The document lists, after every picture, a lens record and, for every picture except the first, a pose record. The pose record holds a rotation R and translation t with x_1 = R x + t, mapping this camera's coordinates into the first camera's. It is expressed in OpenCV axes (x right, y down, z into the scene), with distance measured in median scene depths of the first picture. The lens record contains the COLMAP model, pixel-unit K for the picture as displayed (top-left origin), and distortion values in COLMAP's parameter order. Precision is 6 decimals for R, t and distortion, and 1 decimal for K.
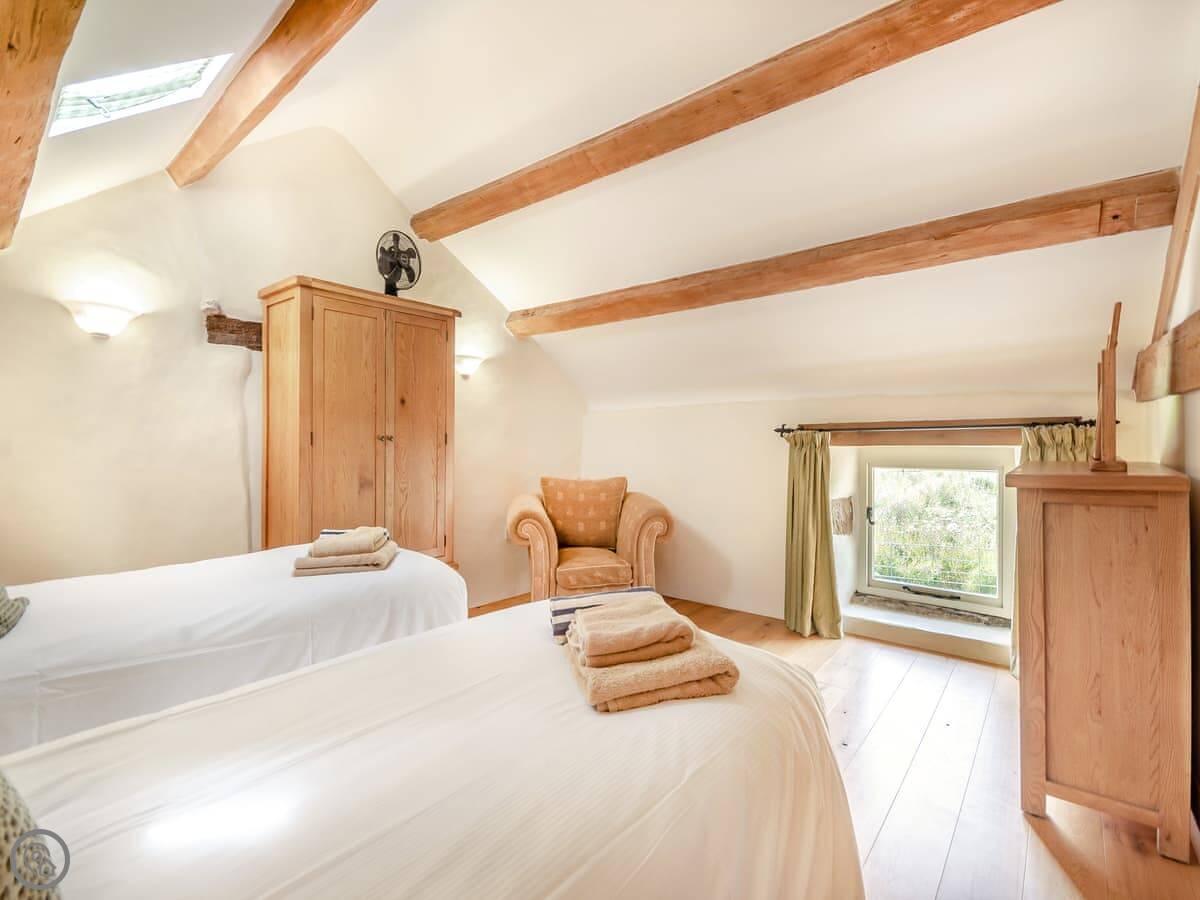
lens RADIAL K [[543.6, 0, 600.0], [0, 543.6, 450.0], [0, 0, 1]] dist [-0.000708, -0.000088]
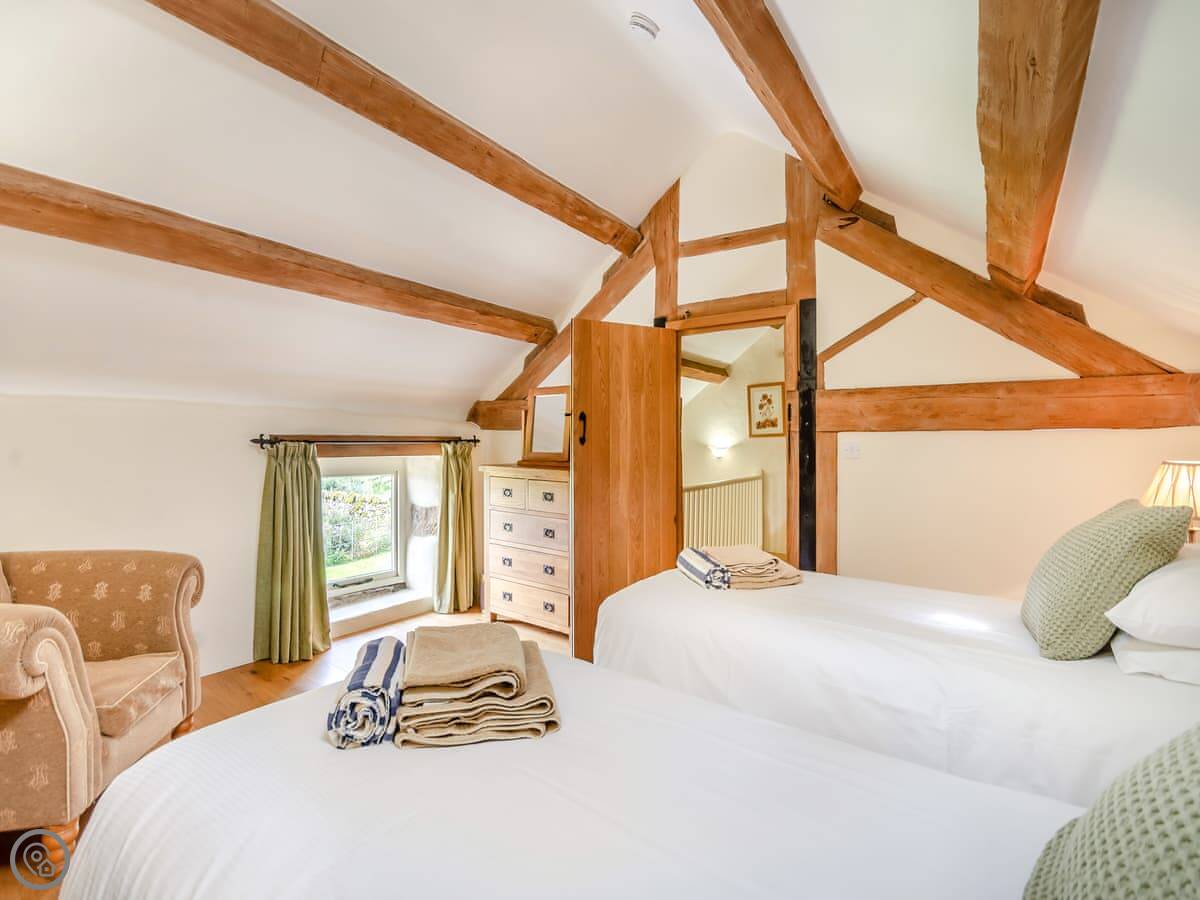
lens RADIAL K [[543.6, 0, 600.0], [0, 543.6, 450.0], [0, 0, 1]] dist [-0.000708, -0.000088]
pose [[-0.059056, -0.003461, 0.998249, -0.604347], [0.016750, 0.999850, 0.004458, -0.018311], [-0.998114, 0.016984, -0.058989, 0.551276]]
